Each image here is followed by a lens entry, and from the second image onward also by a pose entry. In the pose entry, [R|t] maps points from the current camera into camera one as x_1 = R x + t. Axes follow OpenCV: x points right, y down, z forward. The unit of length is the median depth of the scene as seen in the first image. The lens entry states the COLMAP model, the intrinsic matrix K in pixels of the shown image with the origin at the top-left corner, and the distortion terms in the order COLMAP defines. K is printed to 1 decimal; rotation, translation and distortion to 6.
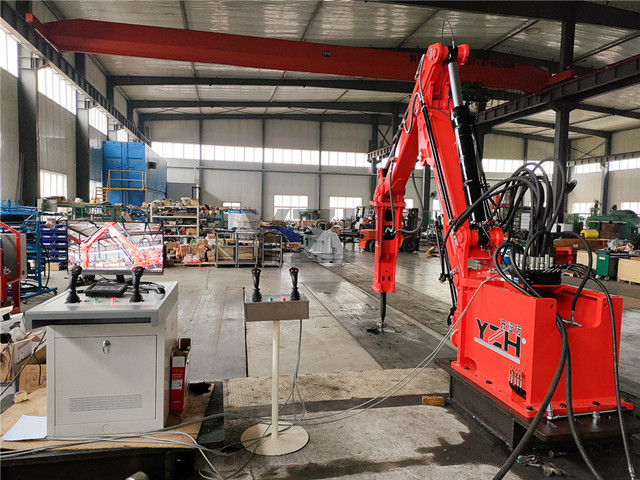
lens RADIAL K [[459.1, 0, 320.0], [0, 459.1, 240.0], [0, 0, 1]] dist [0.035030, -0.006738]
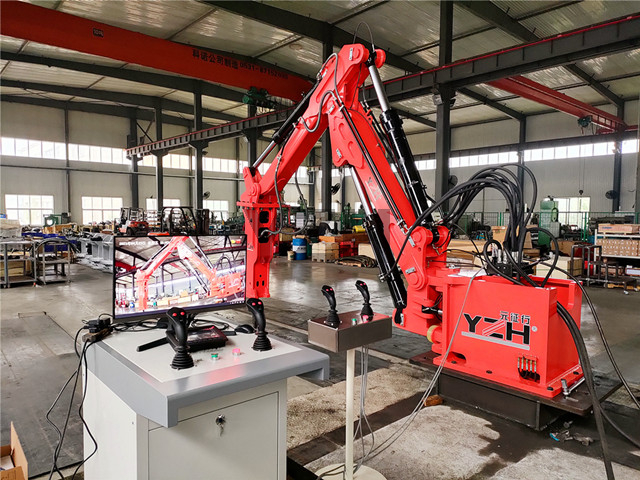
lens RADIAL K [[459.1, 0, 320.0], [0, 459.1, 240.0], [0, 0, 1]] dist [0.035030, -0.006738]
pose [[0.871436, -0.045379, 0.488406, -0.413002], [0.045725, 0.998891, 0.011224, -0.021886], [-0.488374, 0.012551, 0.872544, 0.222612]]
